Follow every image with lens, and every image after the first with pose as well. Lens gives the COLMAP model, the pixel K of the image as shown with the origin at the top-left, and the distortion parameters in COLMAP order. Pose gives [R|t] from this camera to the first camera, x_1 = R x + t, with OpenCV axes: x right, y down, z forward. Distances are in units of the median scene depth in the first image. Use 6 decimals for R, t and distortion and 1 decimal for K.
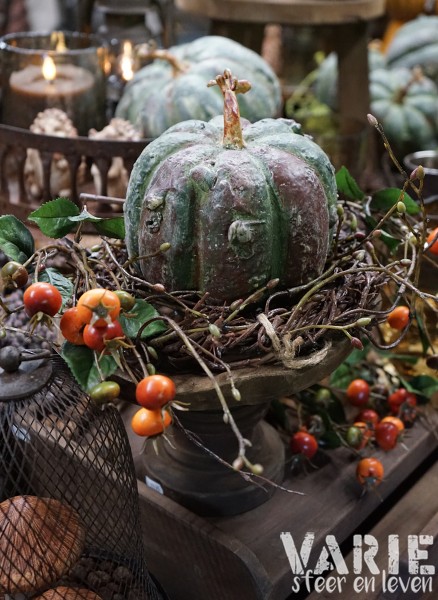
lens RADIAL K [[767.9, 0, 208.5], [0, 767.9, 269.2], [0, 0, 1]] dist [-0.086431, 0.000000]
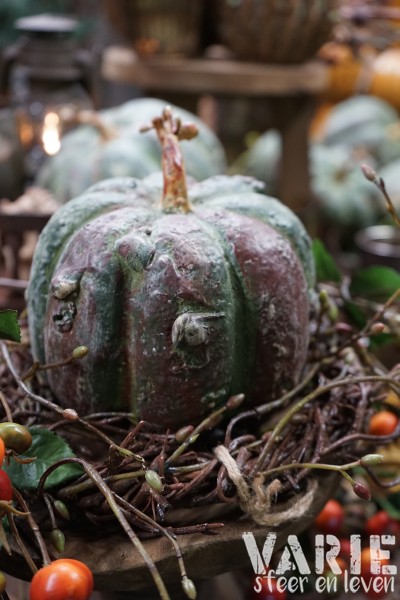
lens RADIAL K [[693.3, 0, 196.5], [0, 693.3, 300.0], [0, 0, 1]] dist [0.001305, 0.000000]
pose [[0.997018, -0.009245, 0.076615, 0.000394], [0.014444, 0.997609, -0.067578, -0.032311], [-0.075807, 0.068483, 0.994768, 0.367897]]
